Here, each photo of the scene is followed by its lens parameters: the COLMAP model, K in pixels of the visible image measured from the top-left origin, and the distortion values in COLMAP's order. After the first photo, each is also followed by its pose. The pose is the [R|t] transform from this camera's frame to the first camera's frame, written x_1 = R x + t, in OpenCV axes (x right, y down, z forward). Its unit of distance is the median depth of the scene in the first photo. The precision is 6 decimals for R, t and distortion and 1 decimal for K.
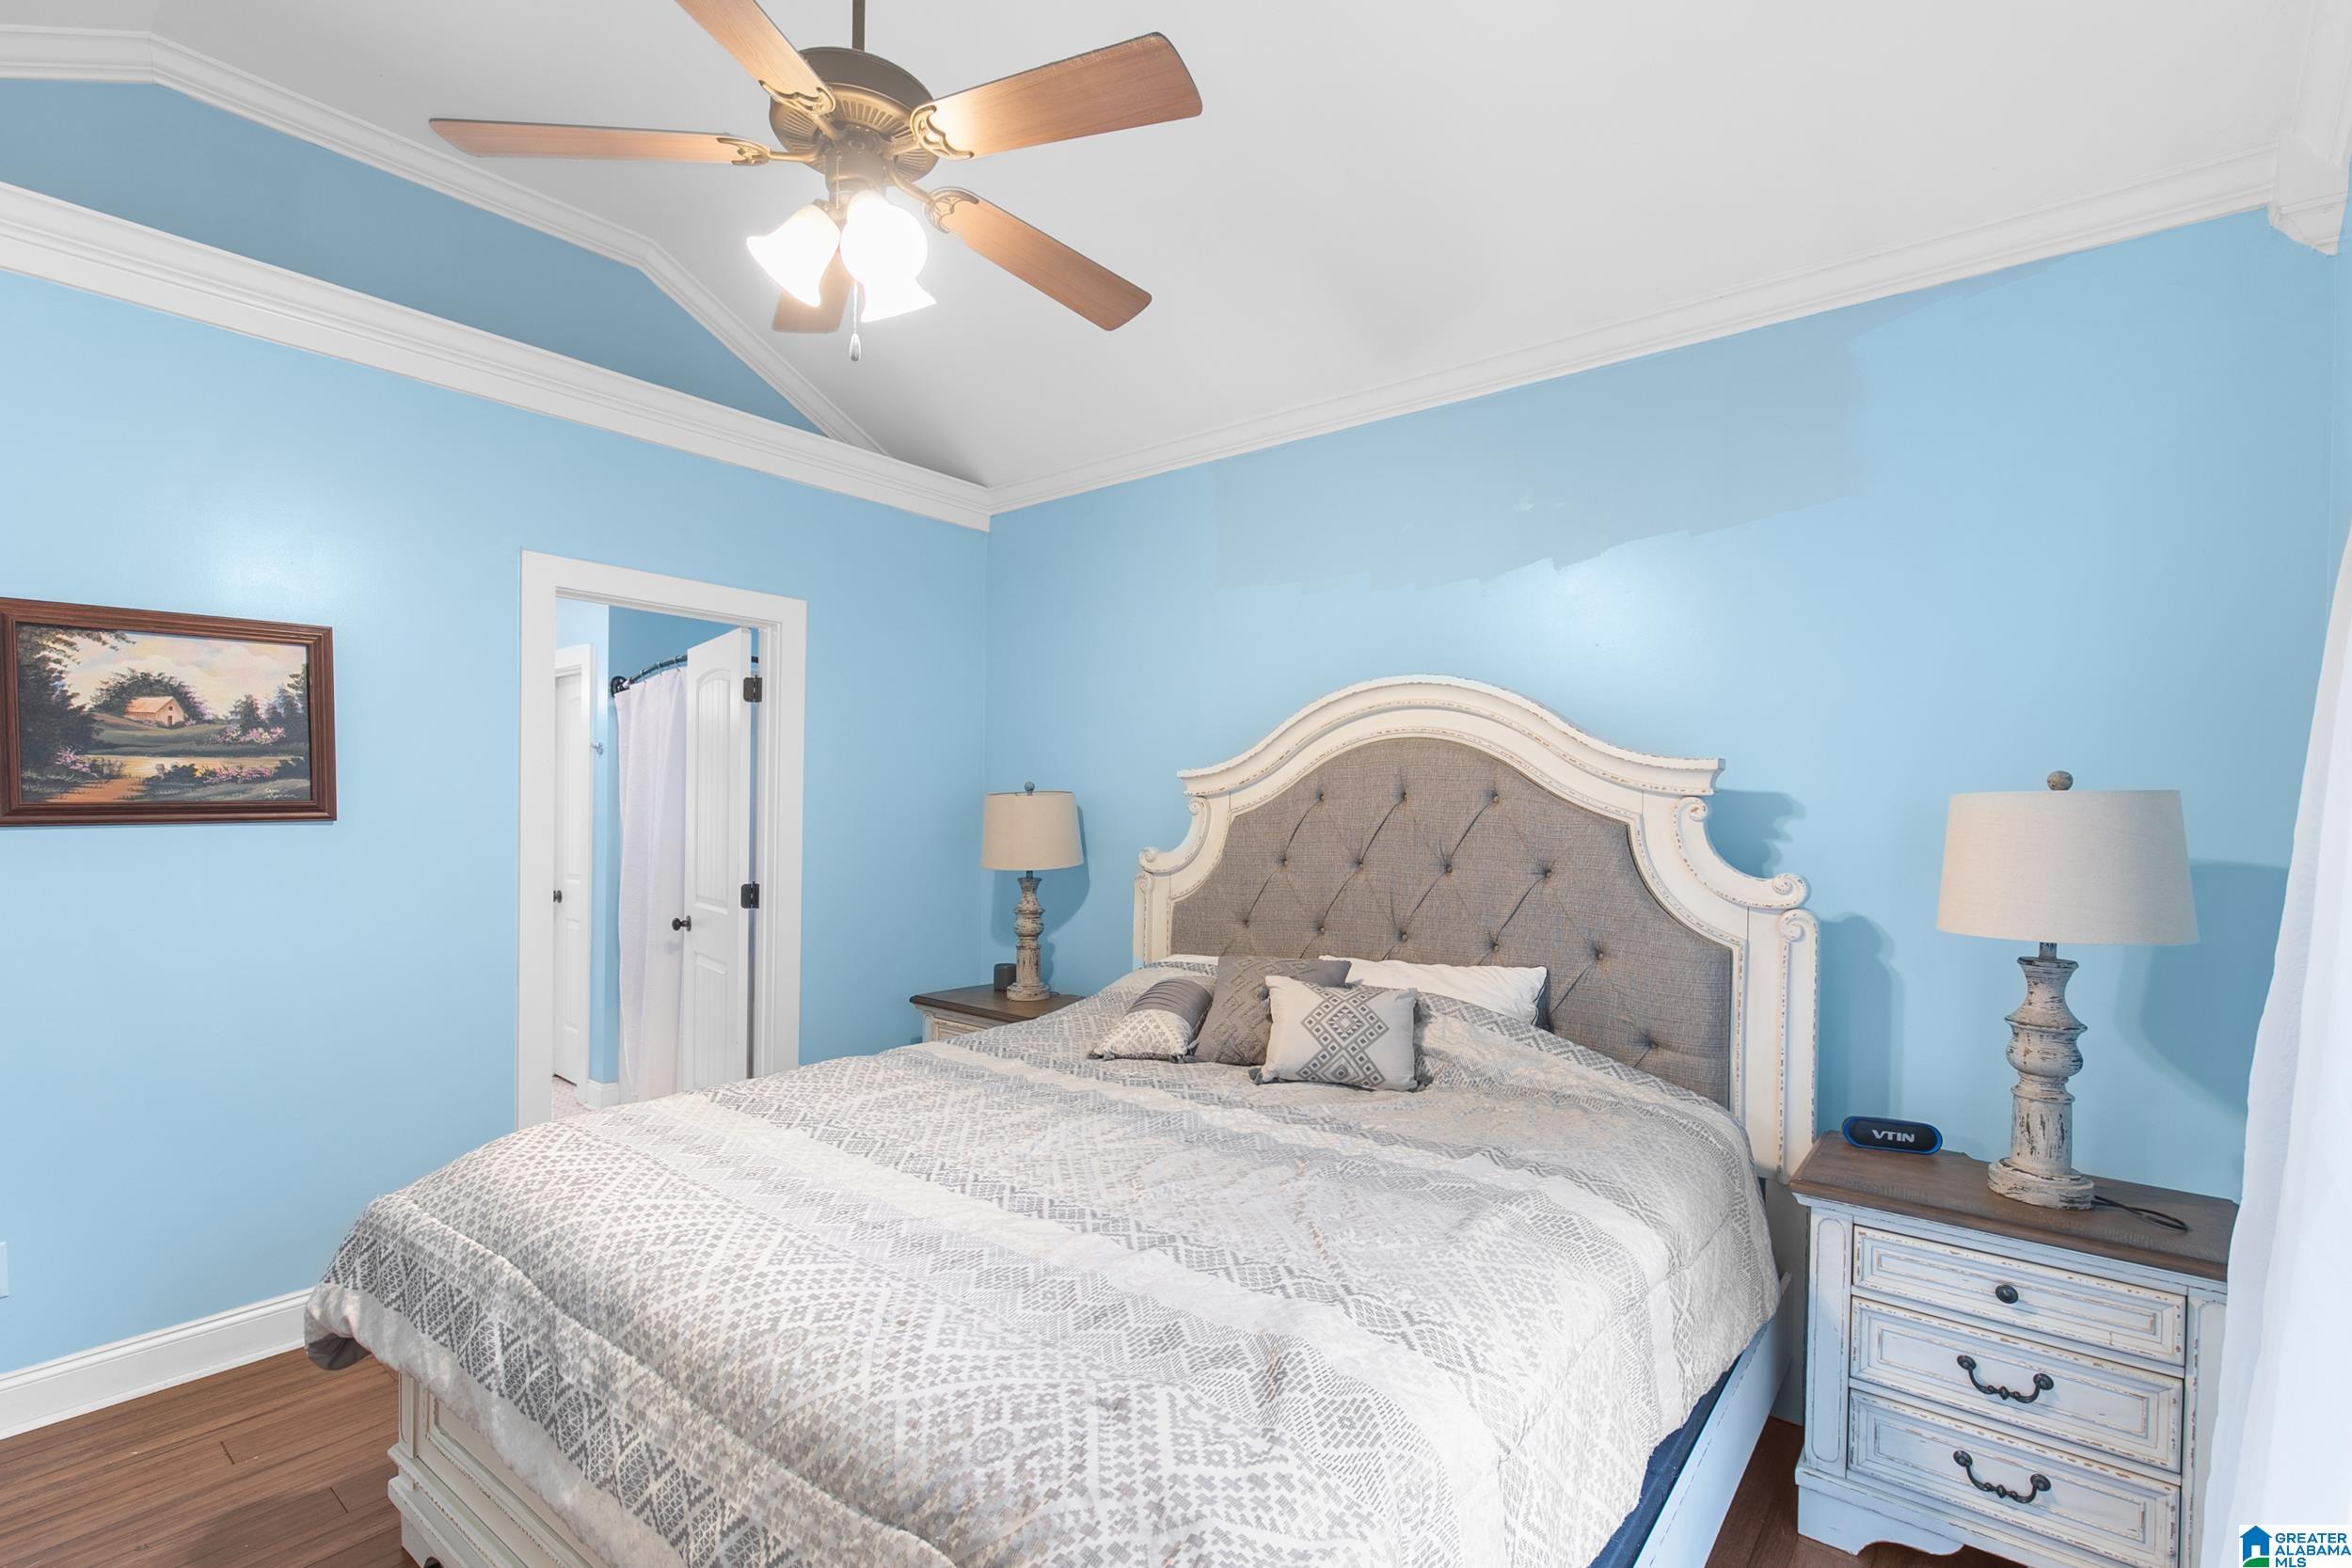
lens RADIAL K [[1074.1, 0, 1180.2], [0, 1074.1, 794.8], [0, 0, 1]] dist [0.010605, 0.000629]
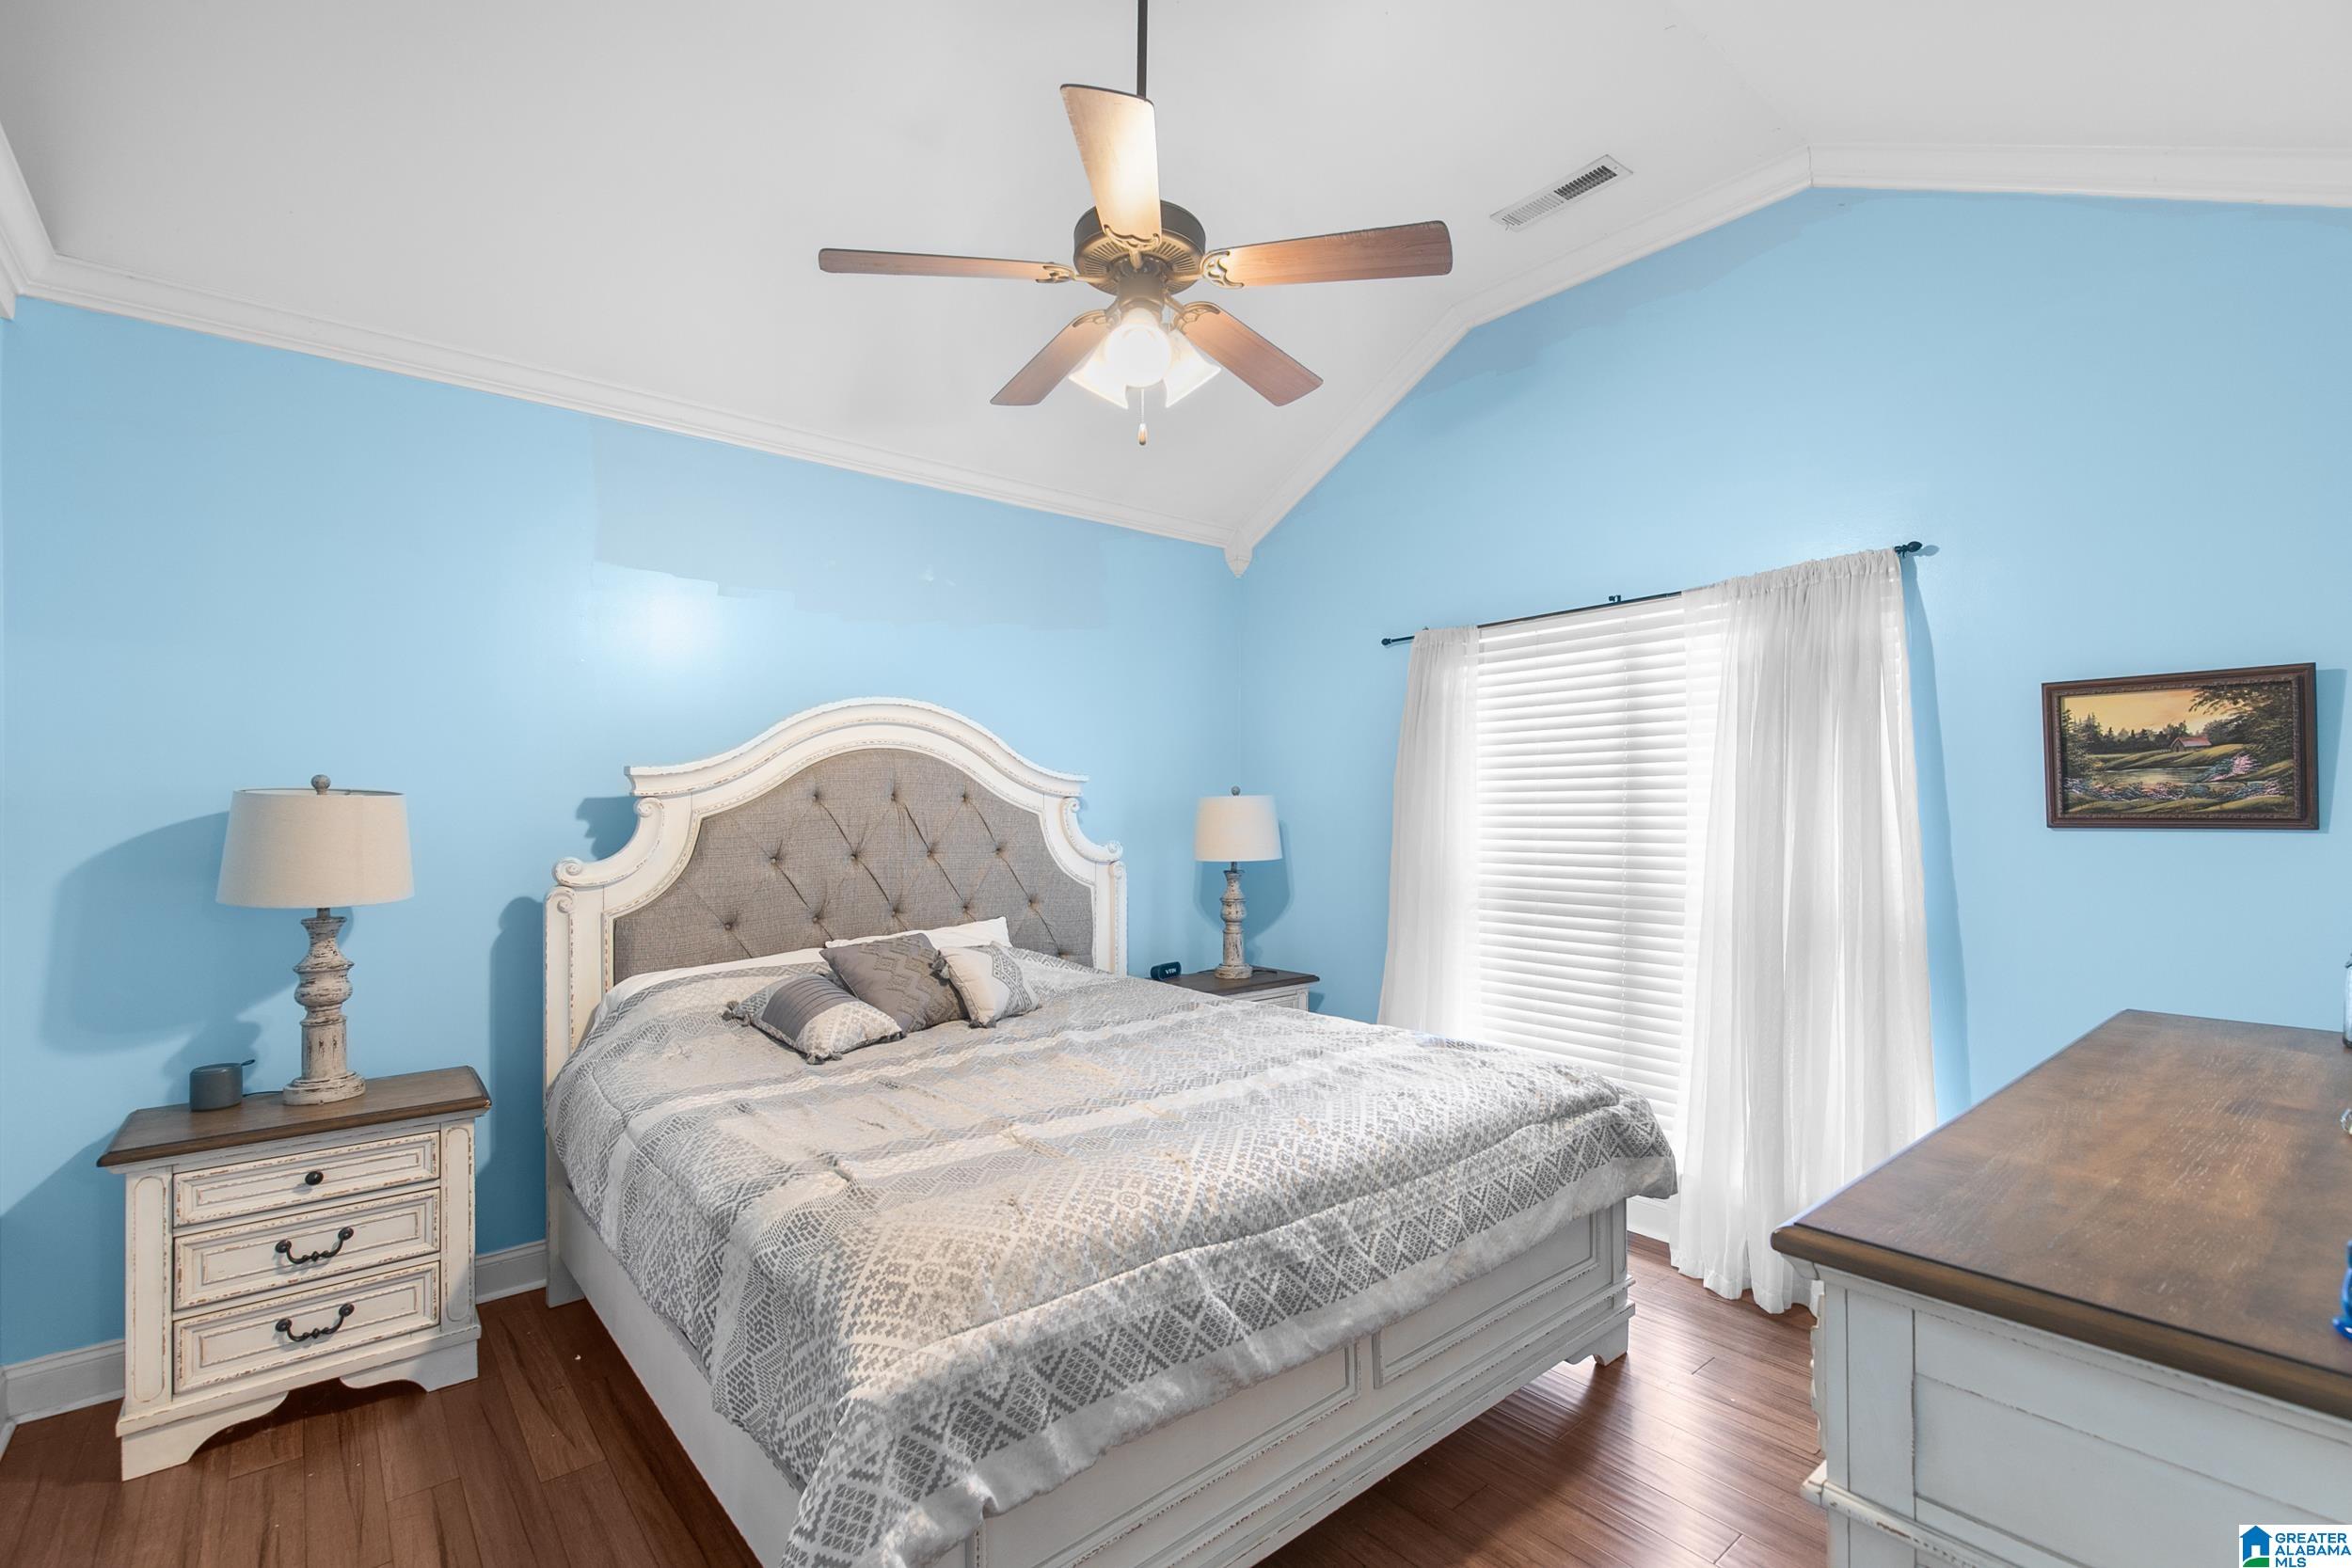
lens RADIAL K [[1074.1, 0, 1180.2], [0, 1074.1, 794.8], [0, 0, 1]] dist [0.010605, 0.000629]
pose [[0.182331, 0.004496, 0.983227, -1.121840], [-0.001823, 0.999989, -0.004234, 0.003863], [-0.983235, -0.001020, 0.182337, 0.563651]]
